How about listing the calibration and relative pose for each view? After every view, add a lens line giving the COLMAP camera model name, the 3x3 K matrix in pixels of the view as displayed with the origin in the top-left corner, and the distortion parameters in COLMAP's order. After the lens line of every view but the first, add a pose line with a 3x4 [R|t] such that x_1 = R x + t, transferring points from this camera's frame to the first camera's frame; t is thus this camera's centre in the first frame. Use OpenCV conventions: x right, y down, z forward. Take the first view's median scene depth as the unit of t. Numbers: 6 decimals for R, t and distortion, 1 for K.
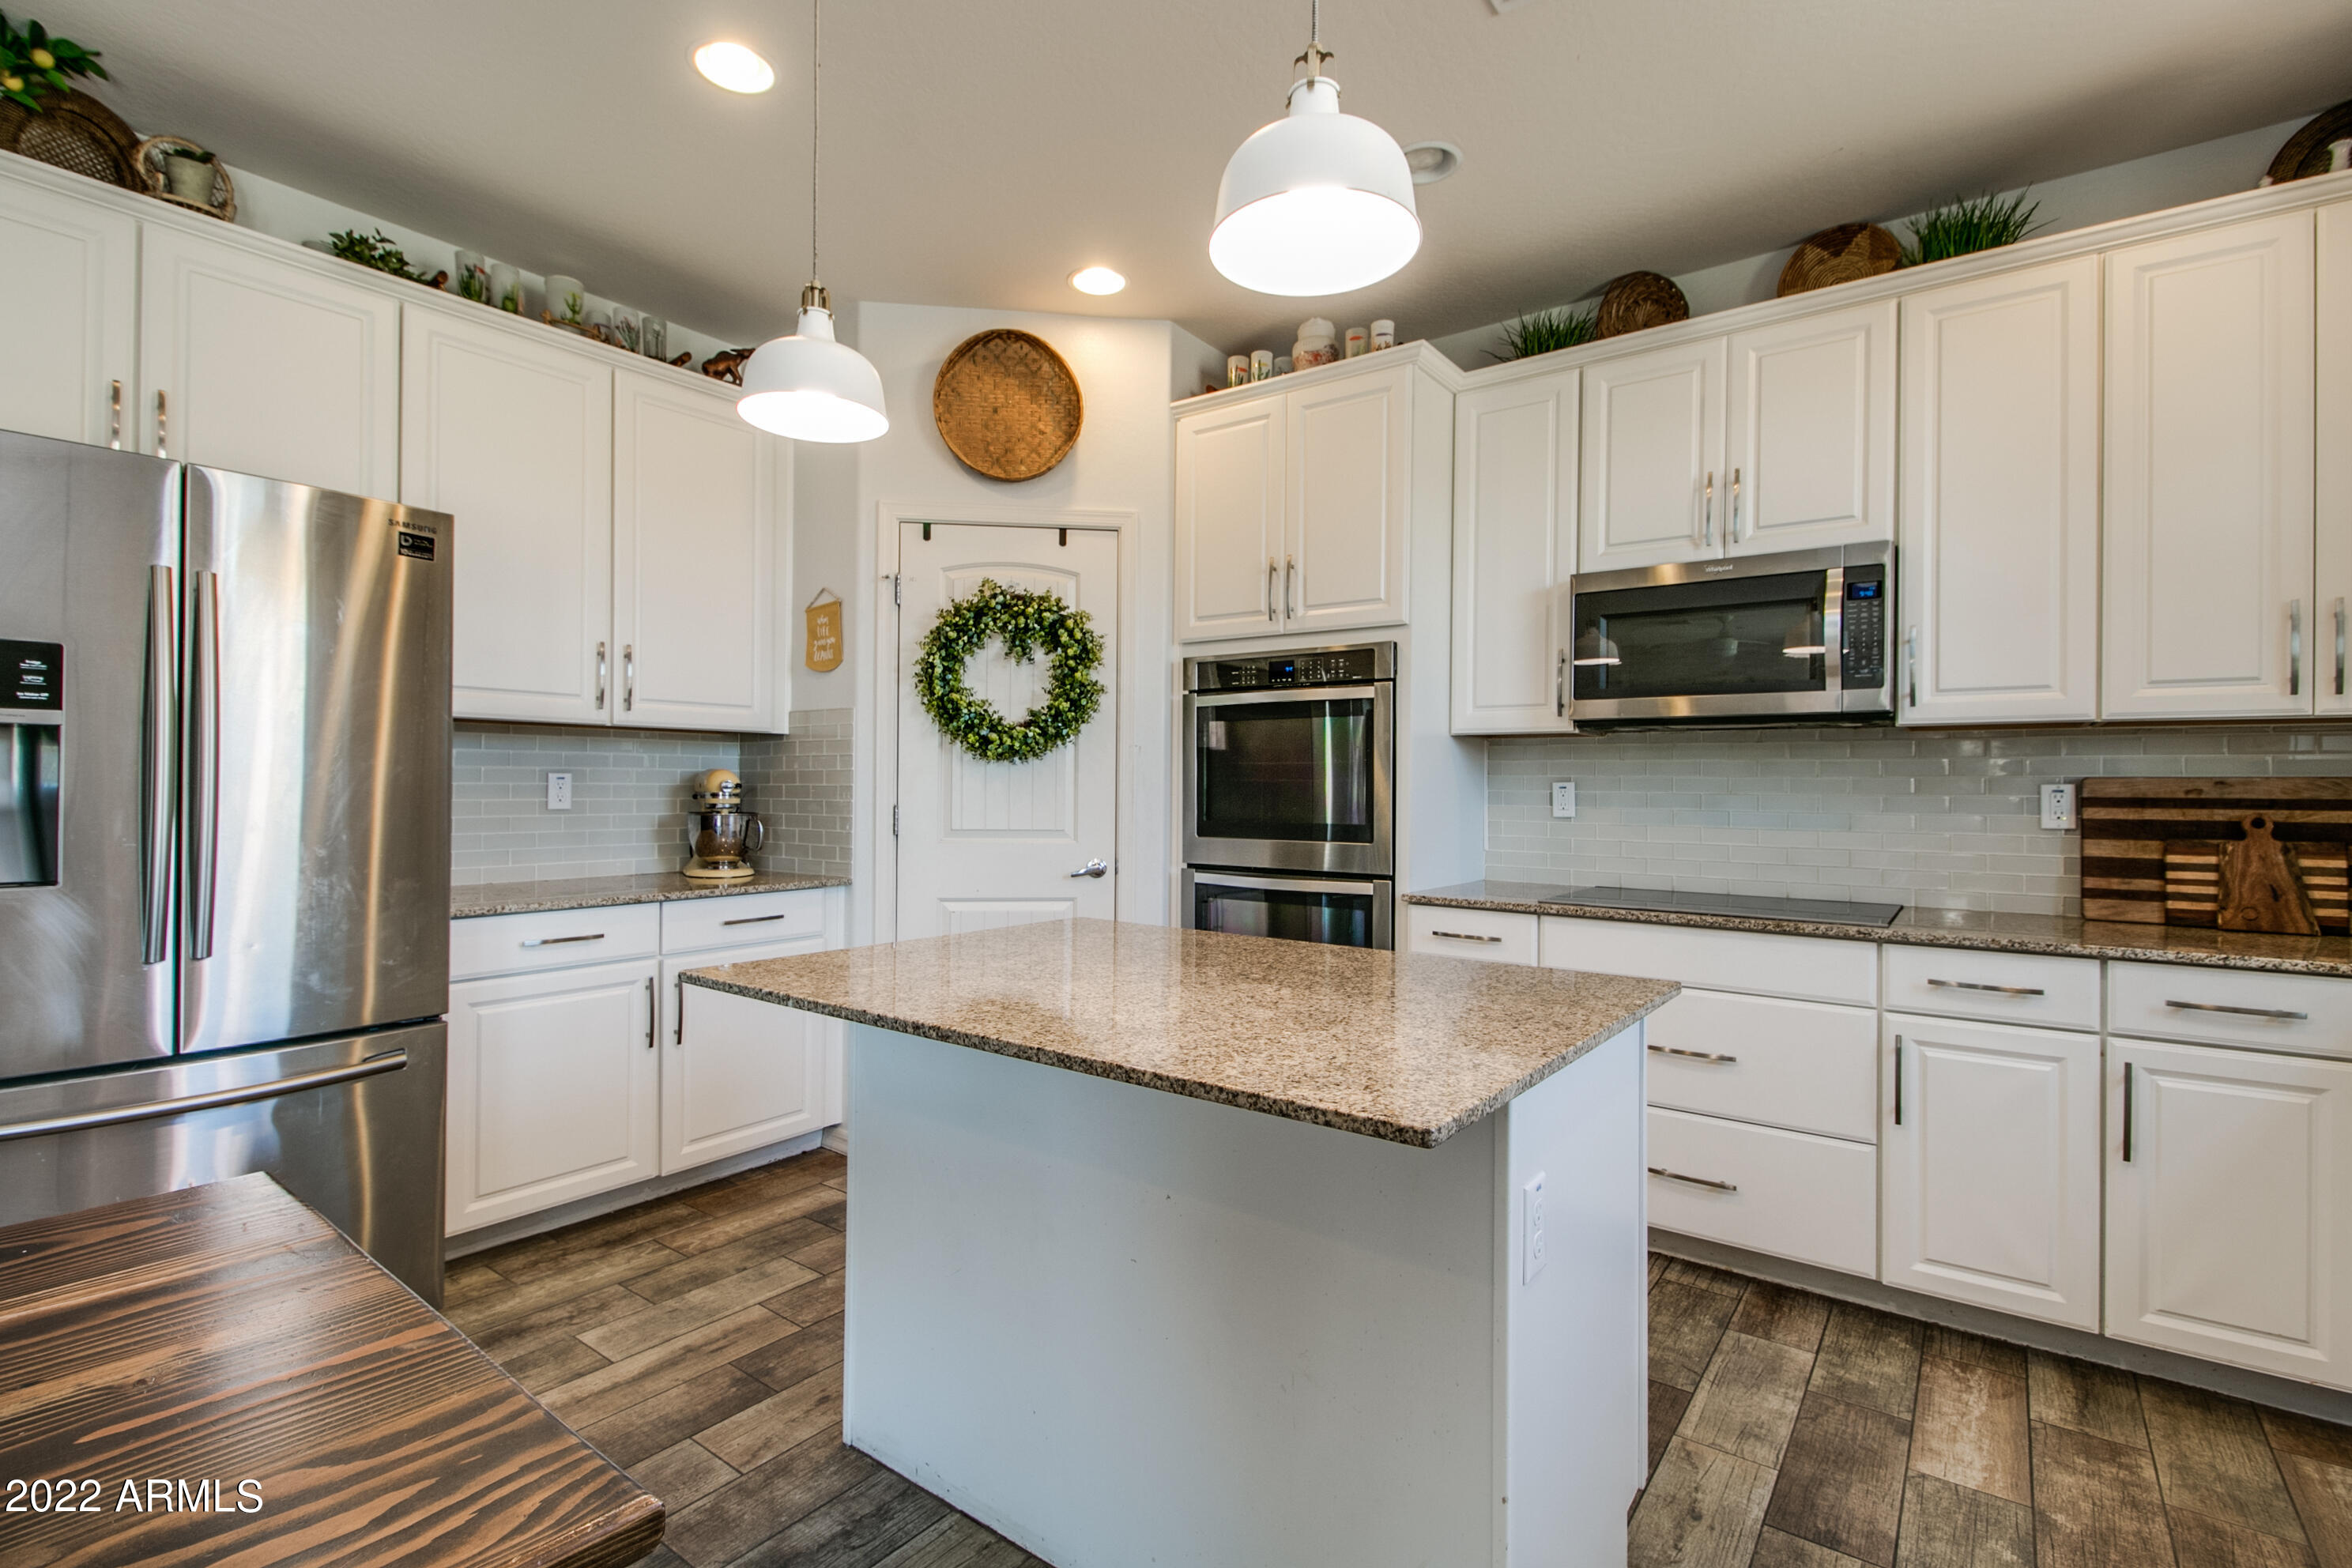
lens RADIAL K [[1091.4, 0, 1176.0], [0, 1091.4, 784.0], [0, 0, 1]] dist [-0.001251, -0.000039]
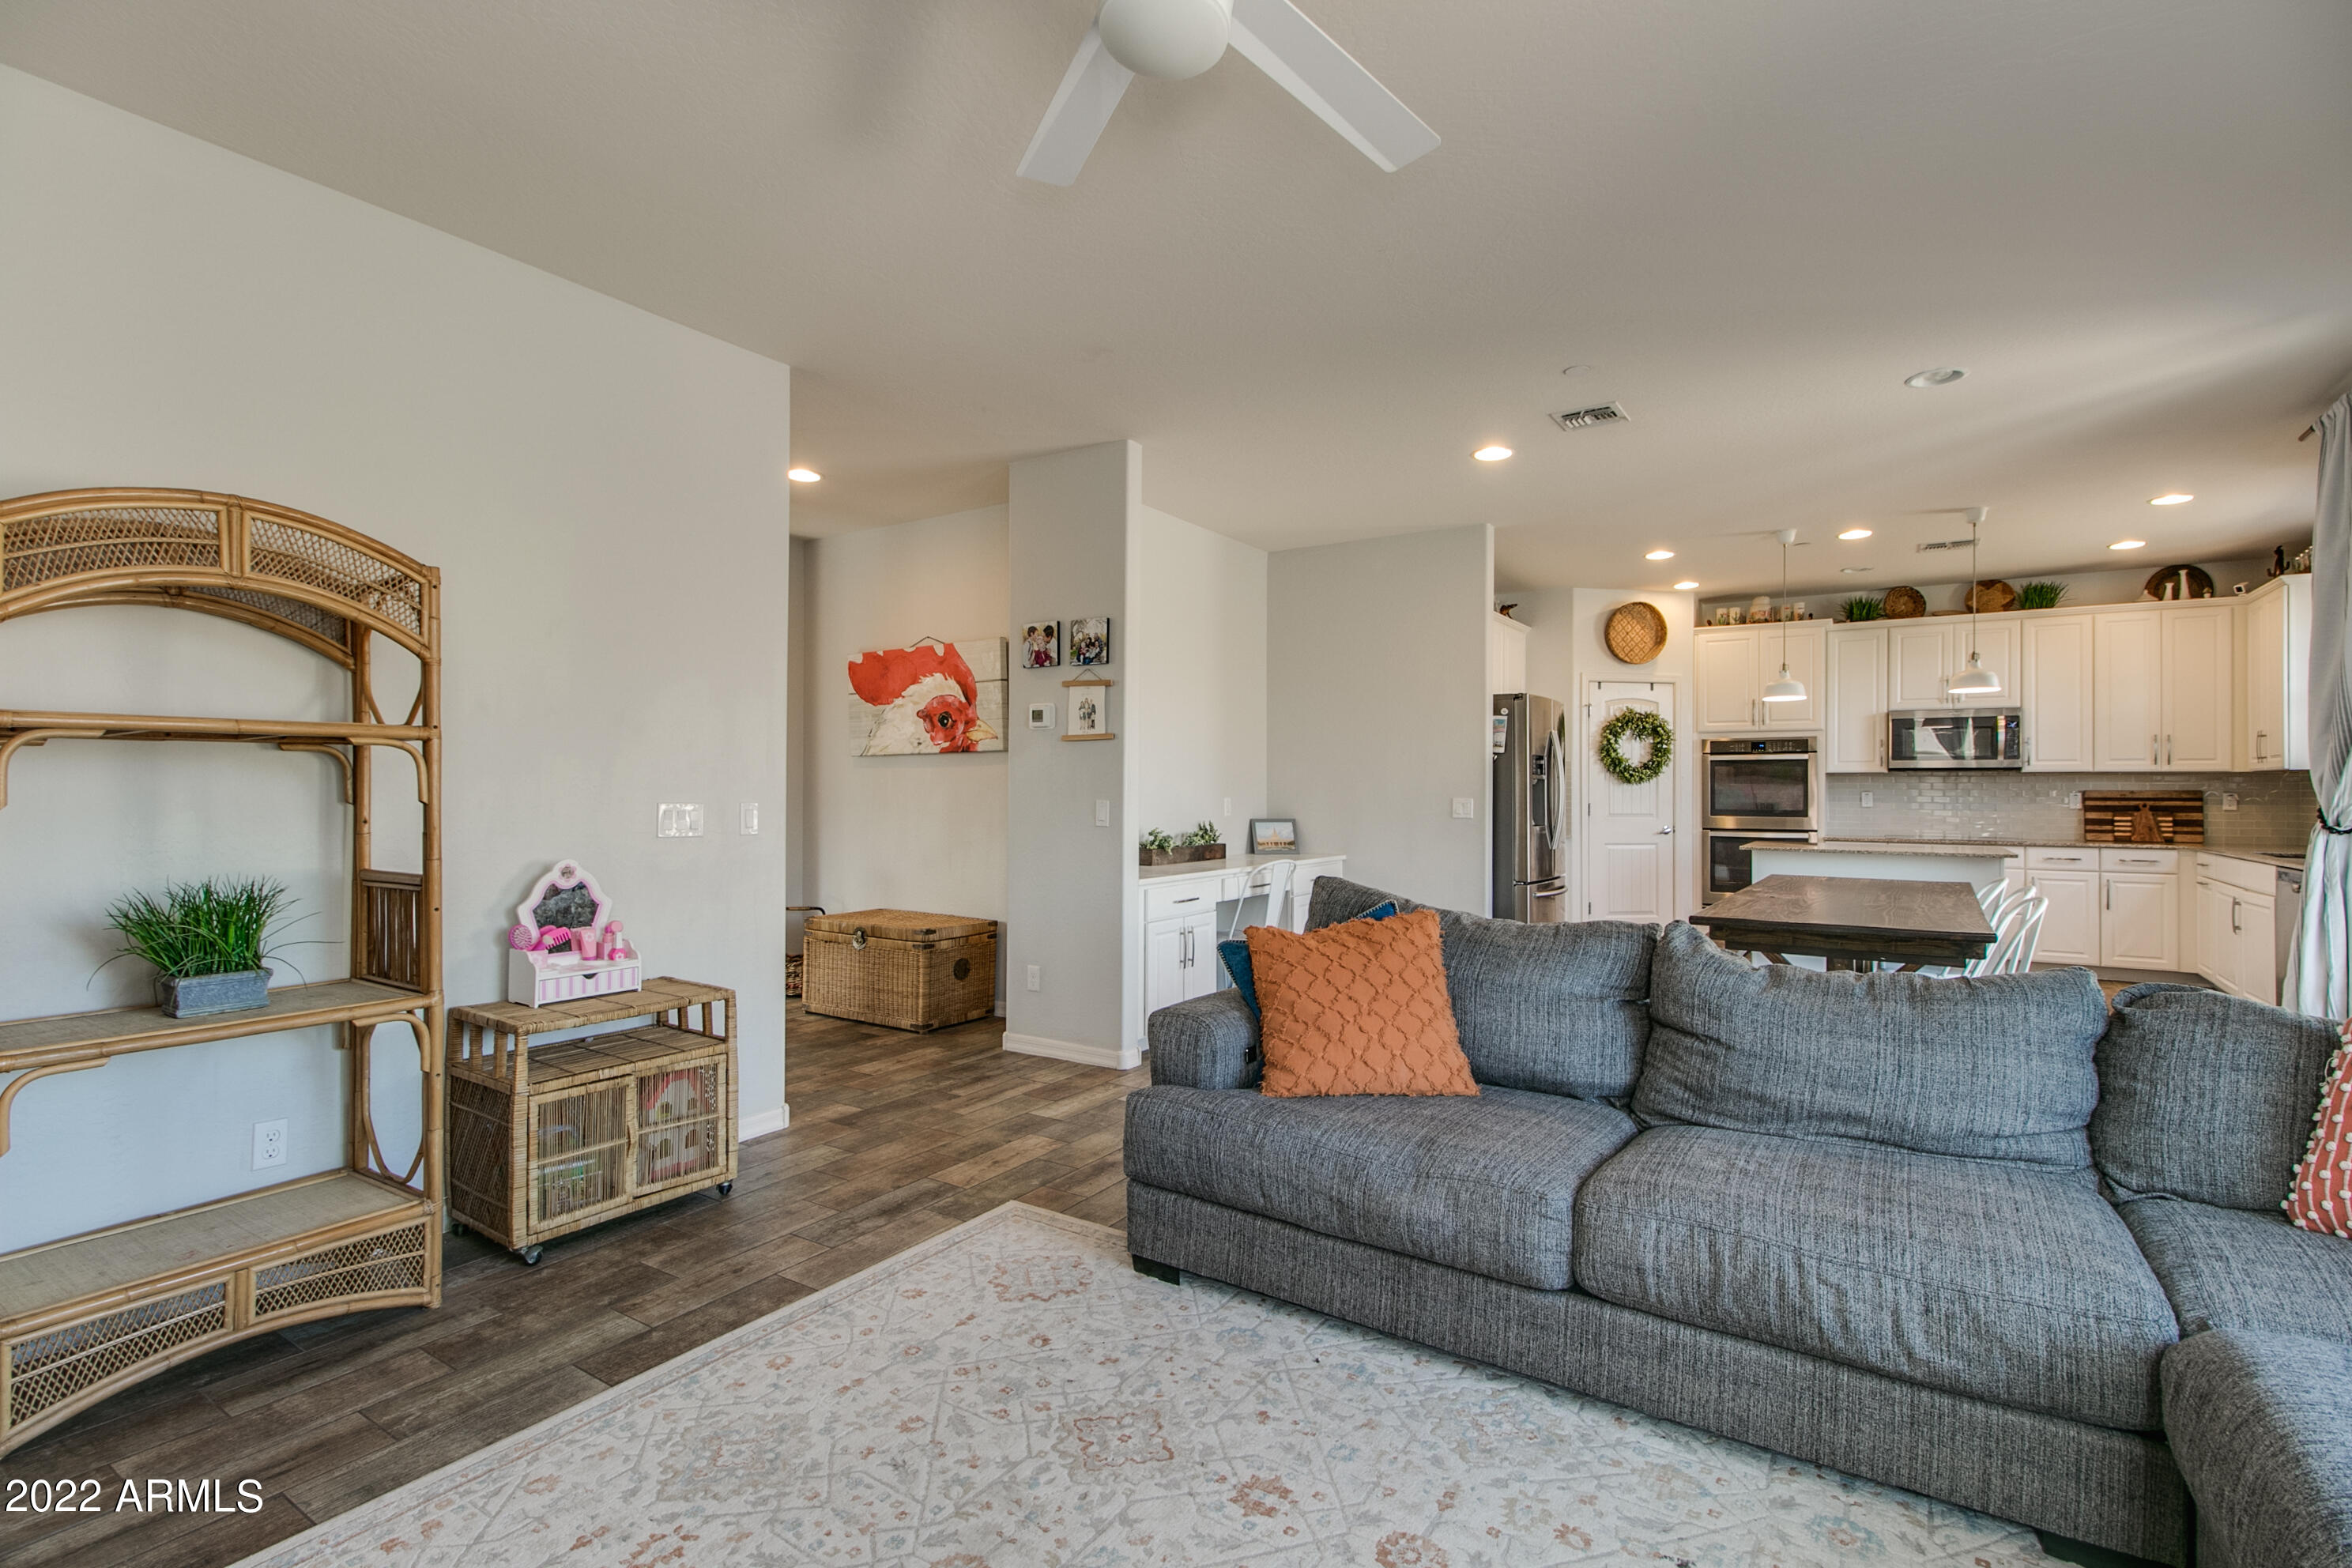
lens RADIAL K [[1074.1, 0, 1176.0], [0, 1074.1, 784.0], [0, 0, 1]] dist [0.000223, -0.000197]
pose [[0.998826, -0.002978, 0.048350, -1.459199], [0.003011, 0.999995, -0.000608, -0.024415], [-0.048348, 0.000753, 0.998830, -1.468379]]
